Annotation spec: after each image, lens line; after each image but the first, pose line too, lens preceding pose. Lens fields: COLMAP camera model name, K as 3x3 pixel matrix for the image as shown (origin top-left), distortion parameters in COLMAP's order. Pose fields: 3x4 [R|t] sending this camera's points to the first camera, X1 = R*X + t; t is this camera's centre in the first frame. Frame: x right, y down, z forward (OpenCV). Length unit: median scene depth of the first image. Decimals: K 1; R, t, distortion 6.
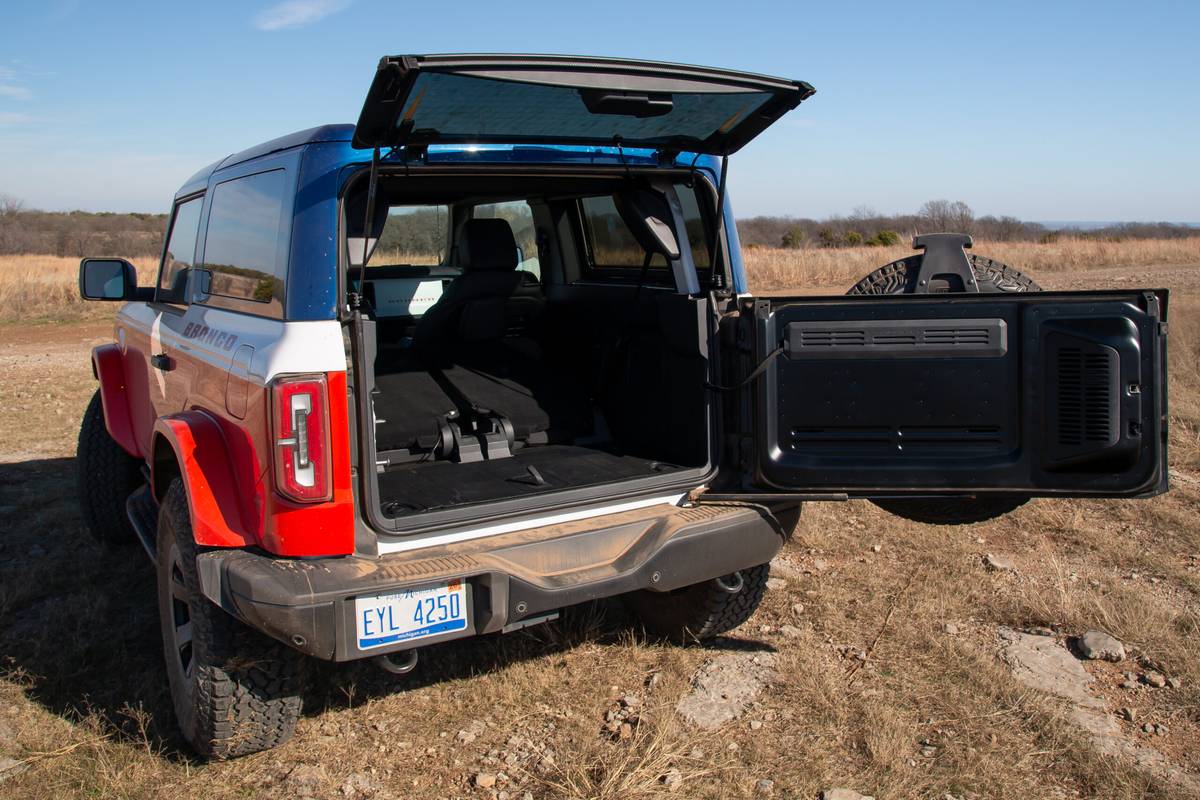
lens RADIAL K [[1054.8, 0, 599.6], [0, 1054.8, 290.7], [0, 0, 1]] dist [-0.110449, 0.000006]
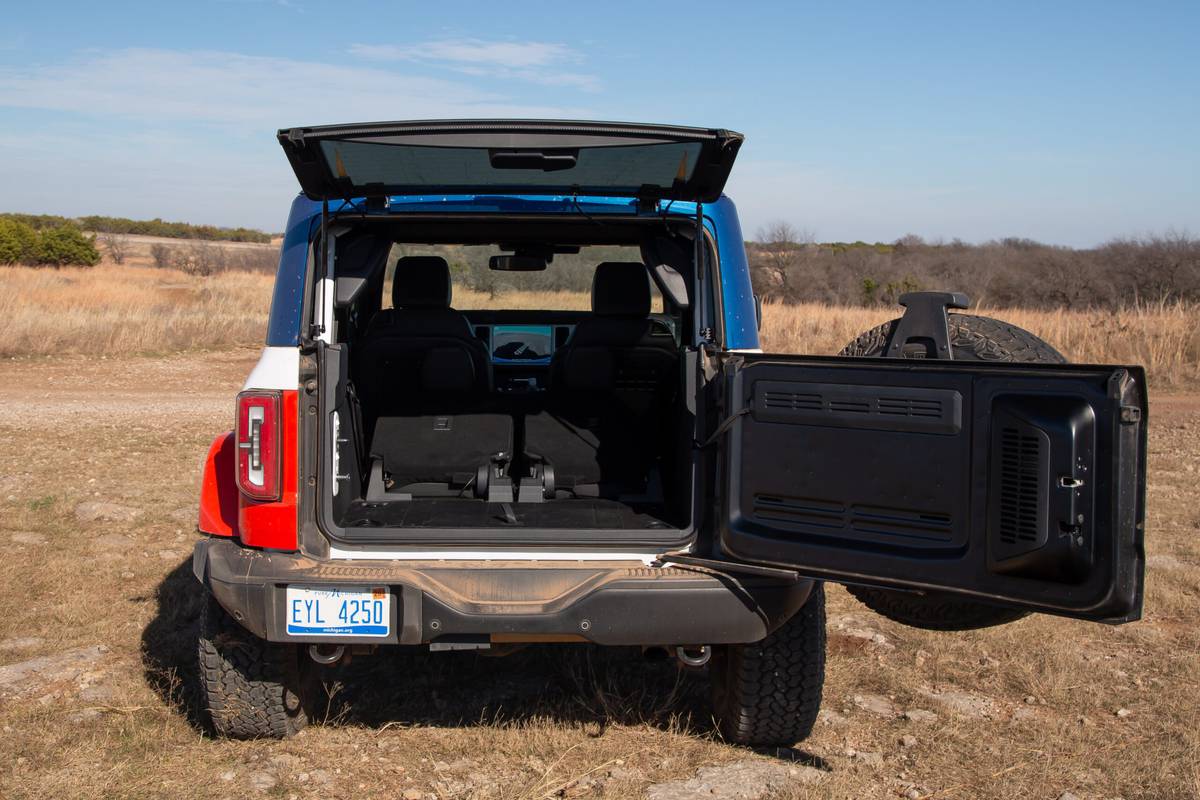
lens RADIAL K [[1495.7, 0, 523.3], [0, 1495.7, 303.0], [0, 0, 1]] dist [-0.001922, 0.006251]
pose [[0.855297, 0.036730, -0.516835, 0.791020], [-0.054828, 0.998300, -0.019788, -0.001640], [0.515230, 0.045261, 0.855856, -0.288241]]
